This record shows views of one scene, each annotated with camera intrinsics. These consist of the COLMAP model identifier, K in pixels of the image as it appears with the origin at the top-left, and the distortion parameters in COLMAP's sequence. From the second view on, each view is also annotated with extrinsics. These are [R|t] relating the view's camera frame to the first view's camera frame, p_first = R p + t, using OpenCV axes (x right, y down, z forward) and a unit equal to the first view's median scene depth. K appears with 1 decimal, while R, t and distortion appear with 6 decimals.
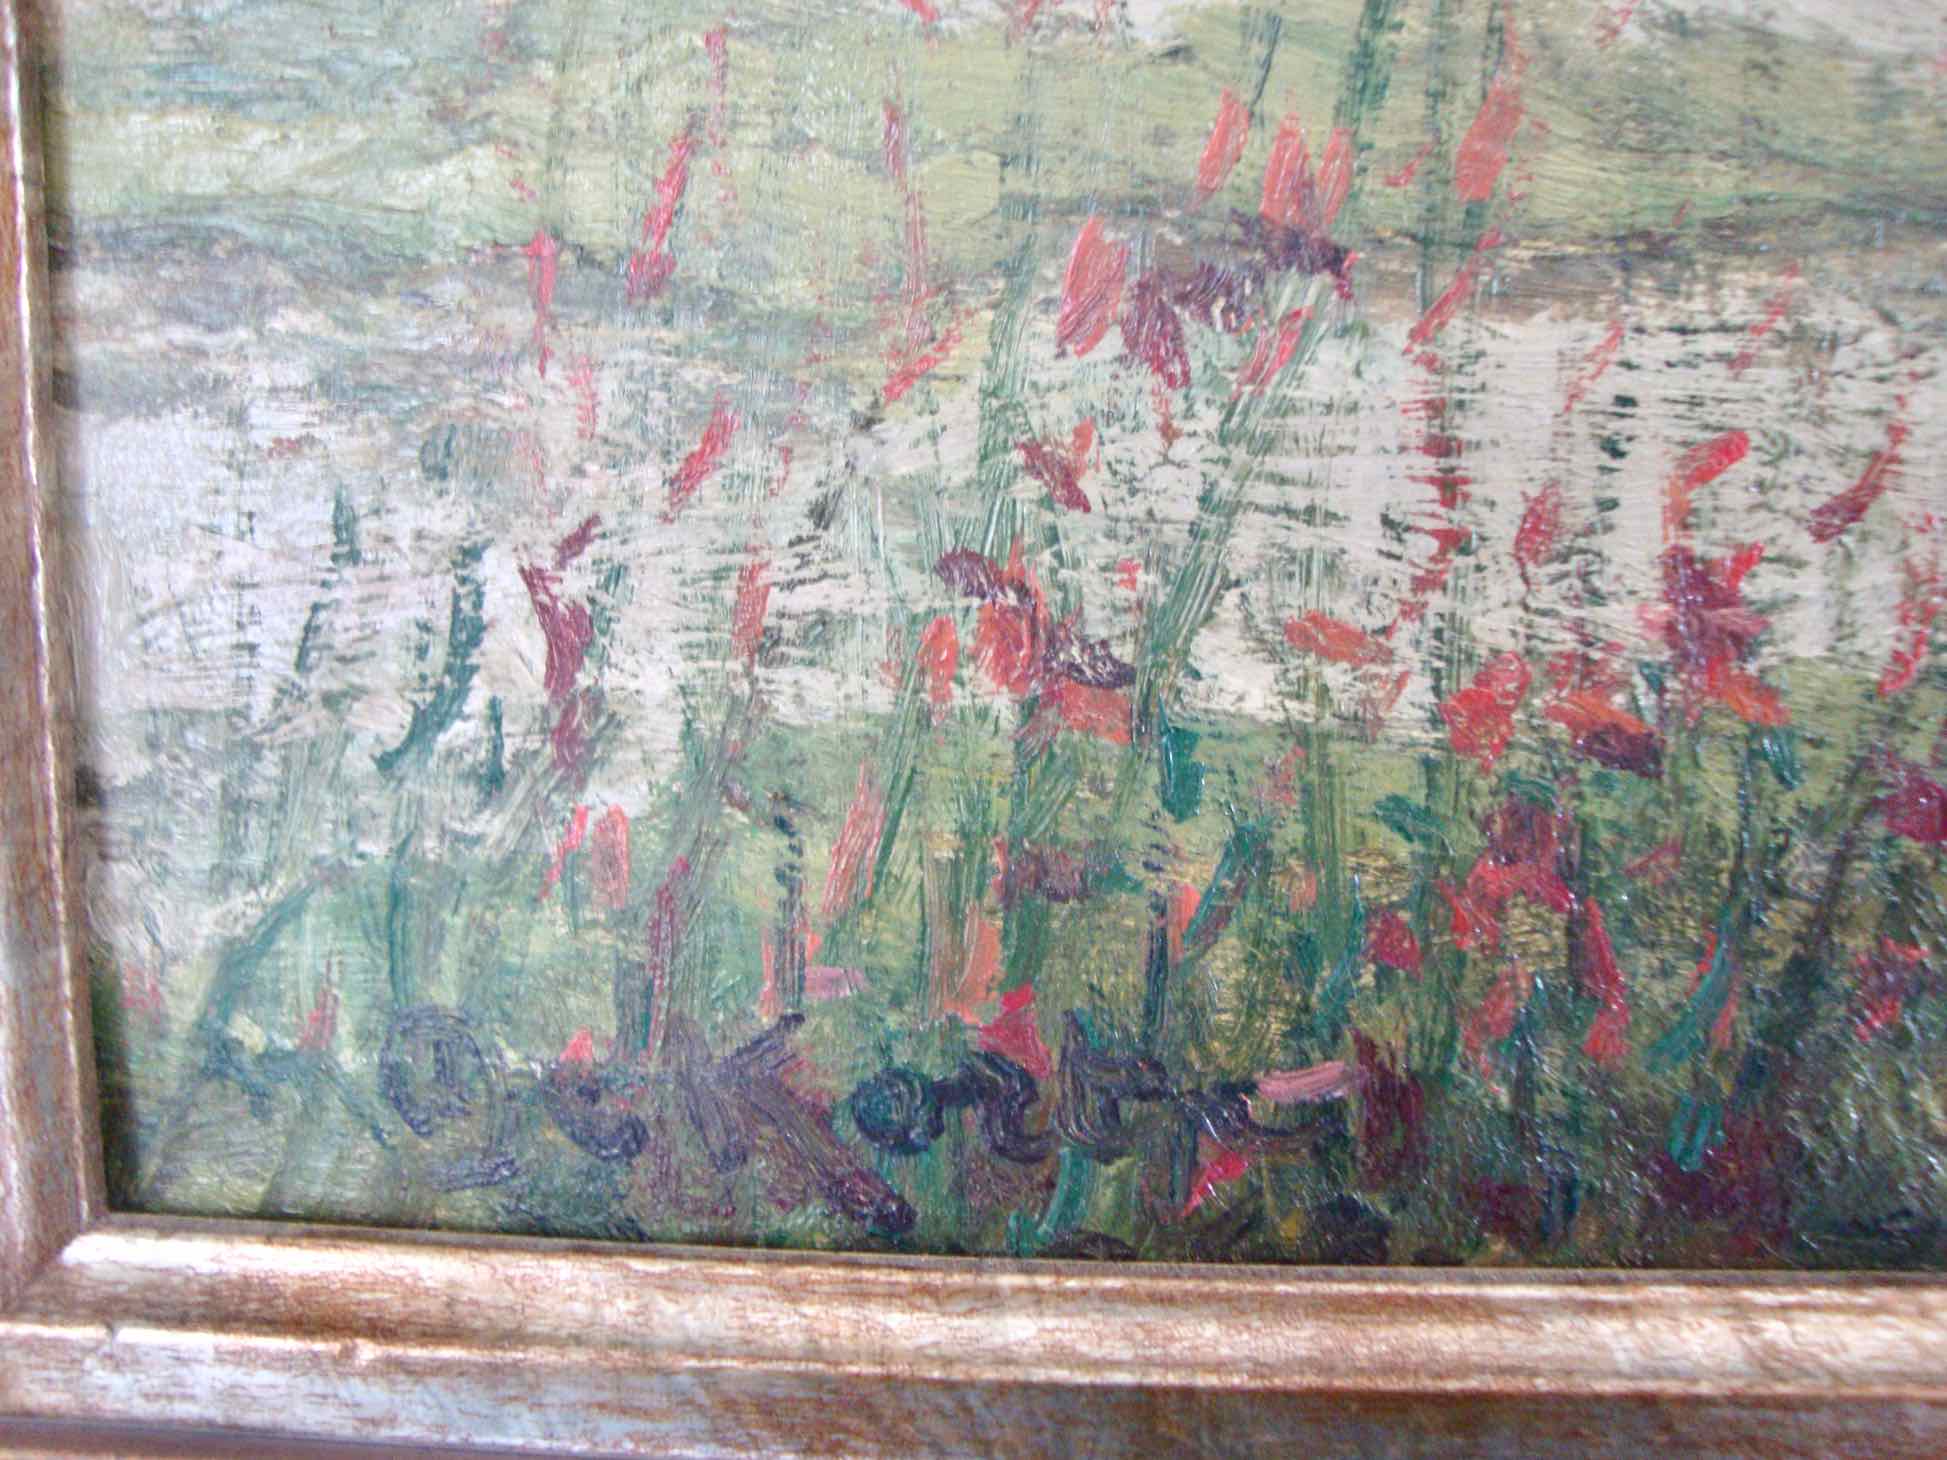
lens RADIAL K [[2045.9, 0, 1010.6], [0, 2045.9, 754.5], [0, 0, 1]] dist [-0.260740, 0.337708]
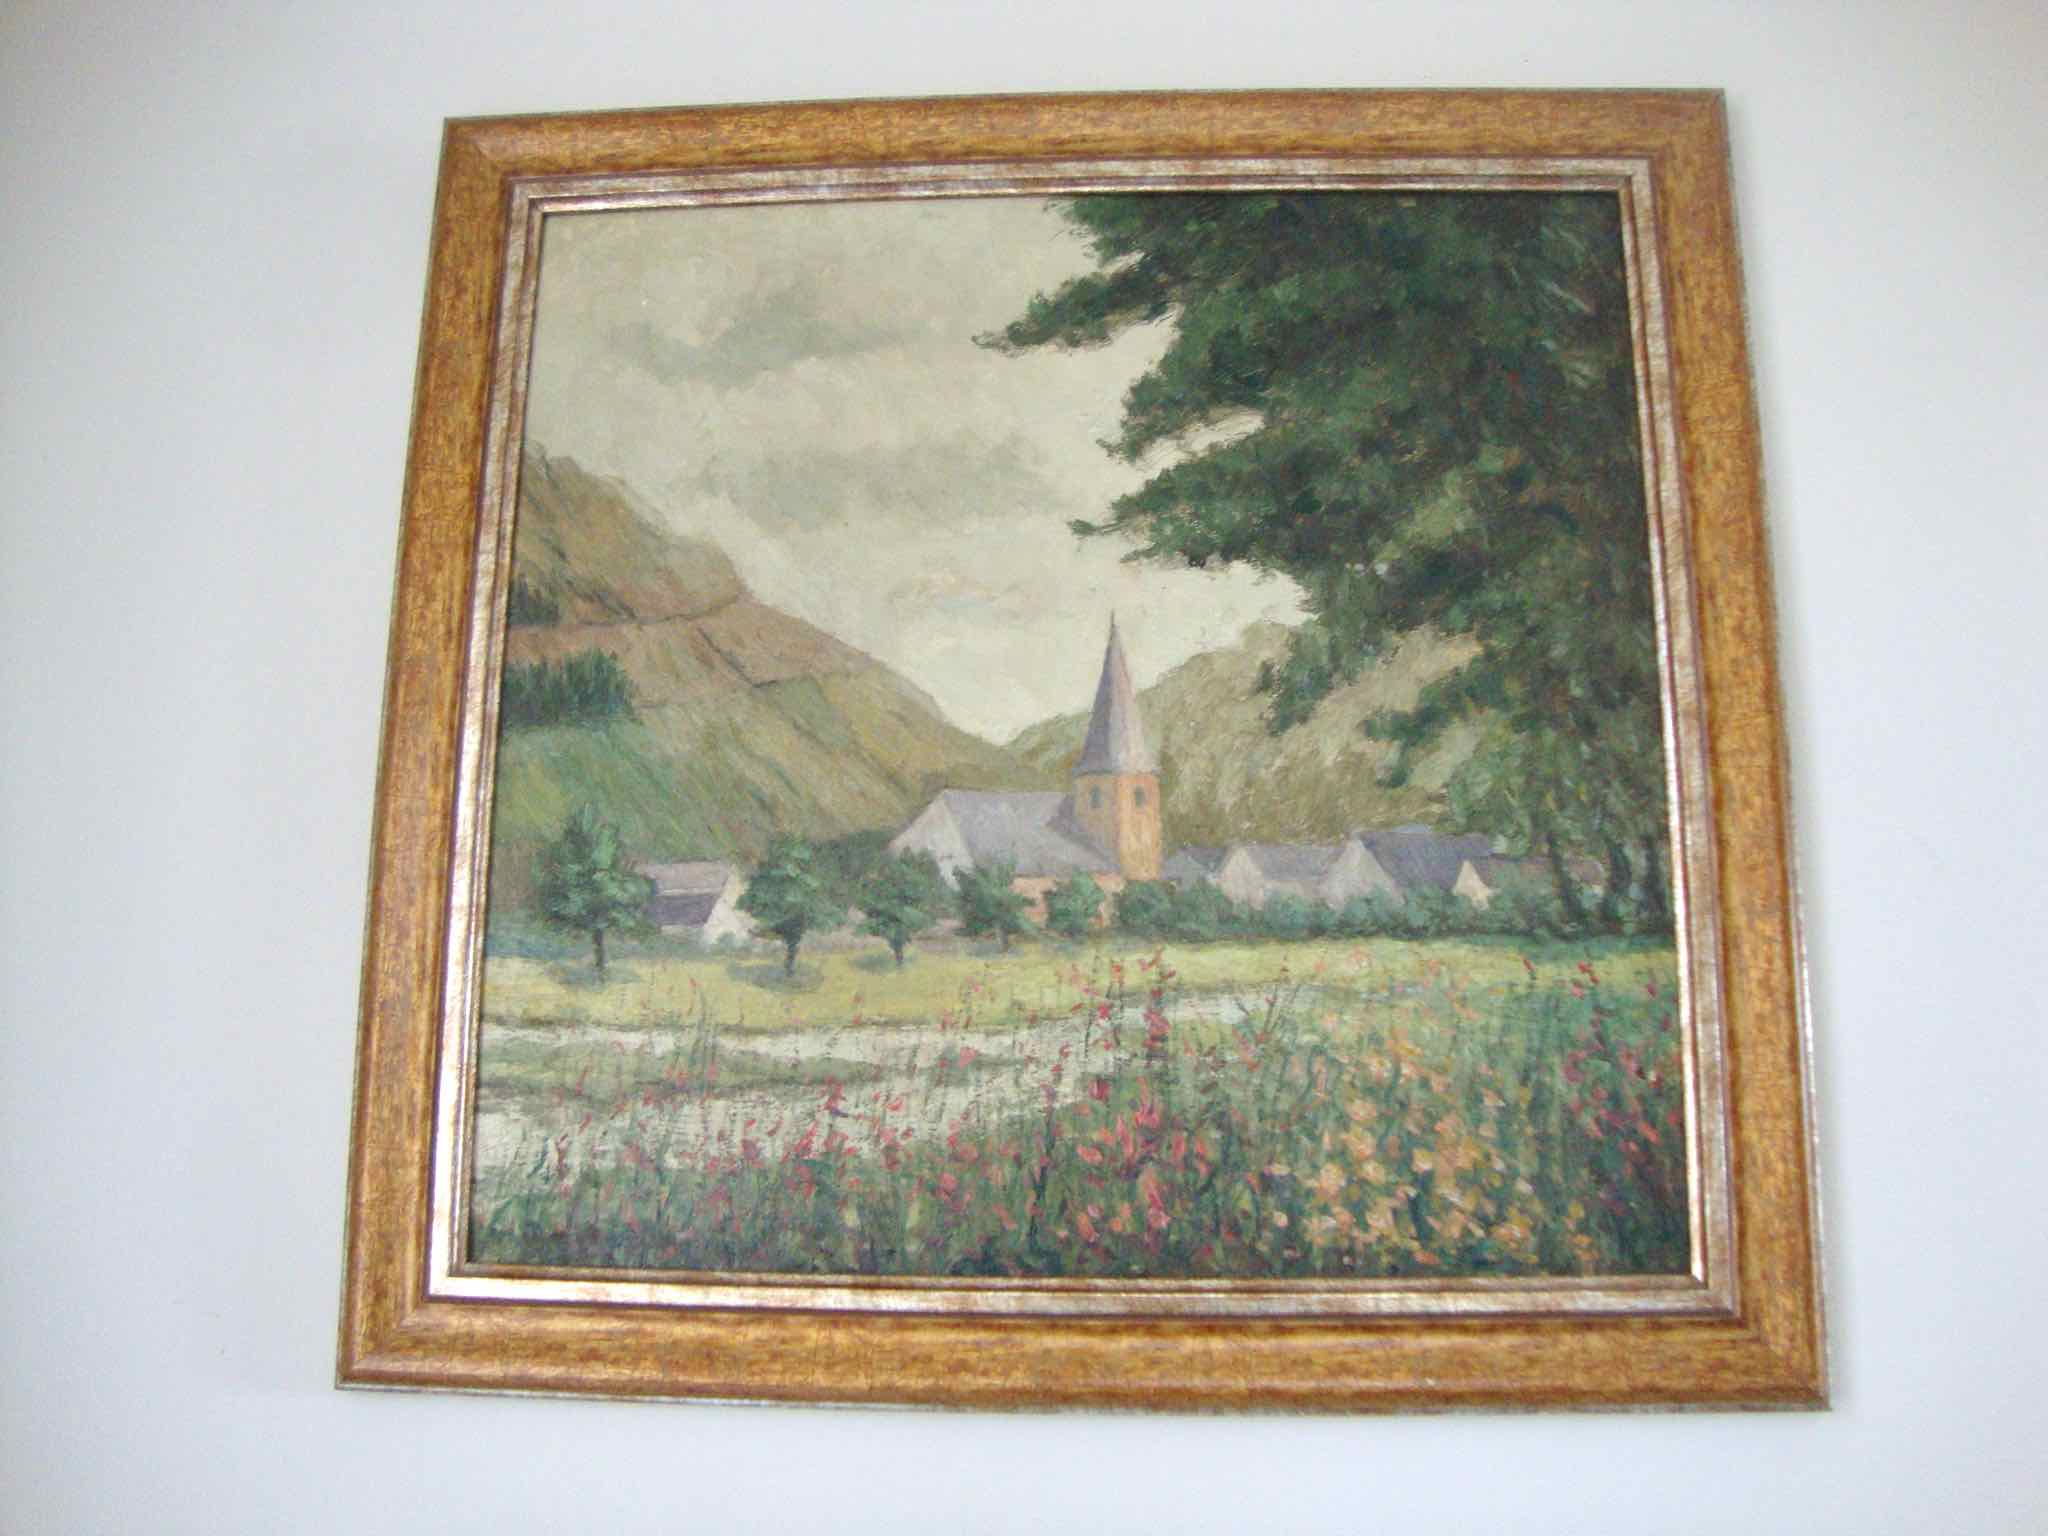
lens RADIAL K [[1827.3, 0, 1052.5], [0, 1827.3, 770.6], [0, 0, 1]] dist [-0.204834, 0.187626]
pose [[0.999901, -0.011355, -0.008367, 1.278661], [0.007394, 0.927169, -0.374572, 0.875592], [0.012011, 0.374472, 0.927160, -4.264207]]
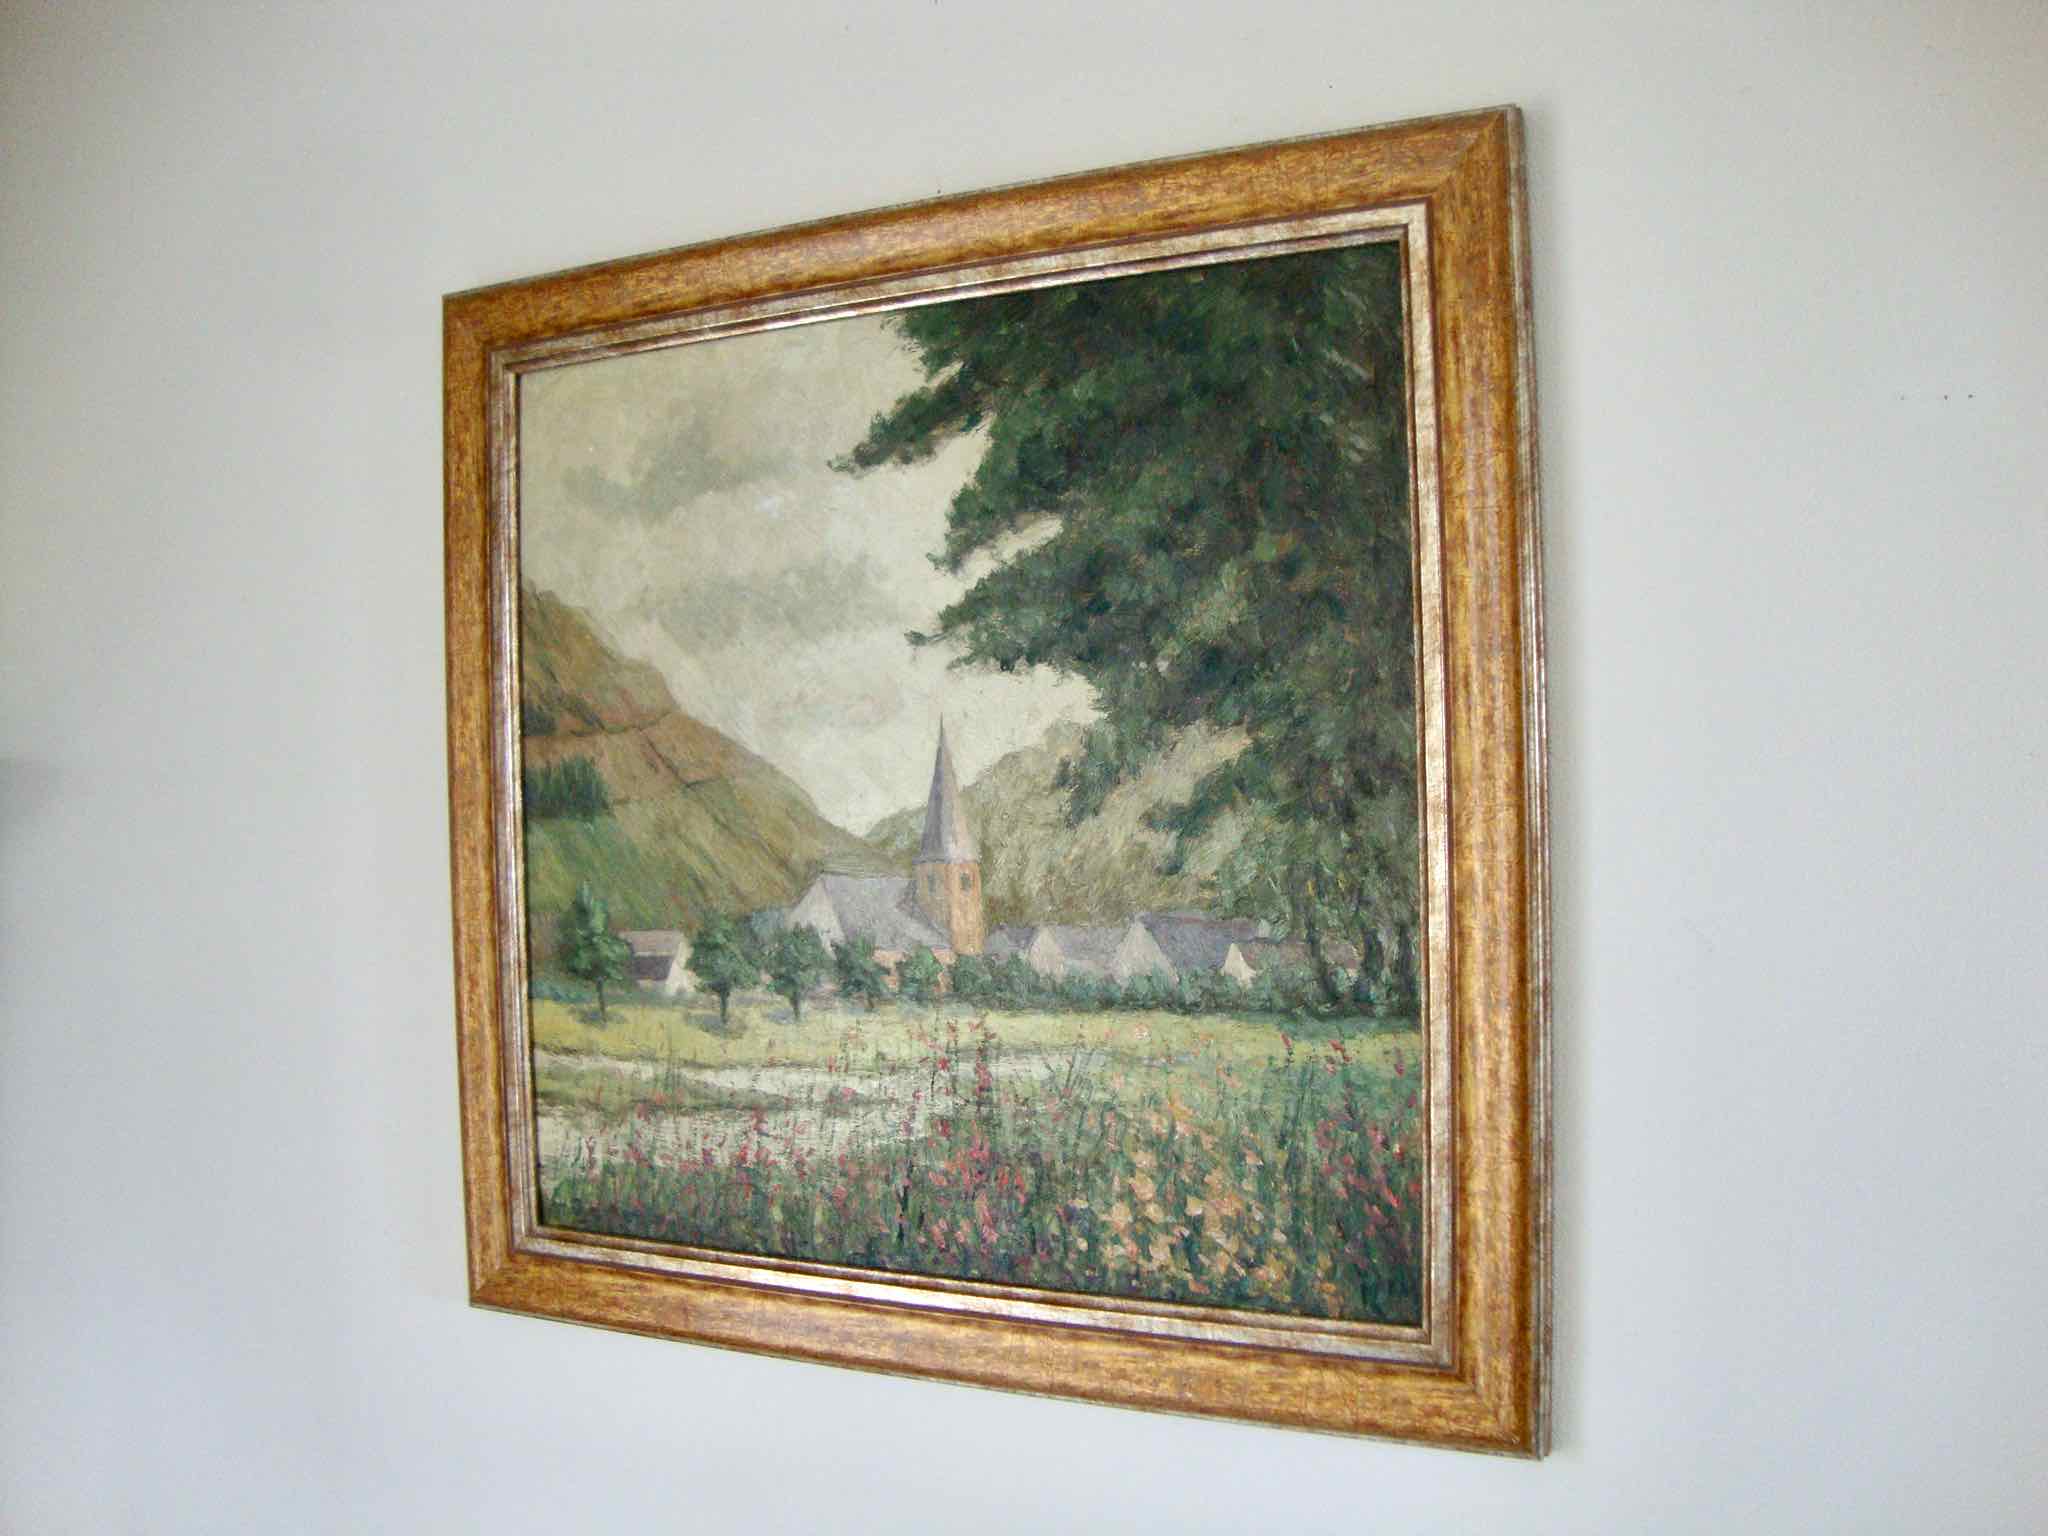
lens RADIAL K [[1827.3, 0, 1052.5], [0, 1827.3, 770.6], [0, 0, 1]] dist [-0.204834, 0.187626]
pose [[0.920128, -0.036913, -0.389875, 4.203186], [-0.028120, 0.986750, -0.159790, -0.455184], [0.390608, 0.157991, 0.906898, -4.831876]]
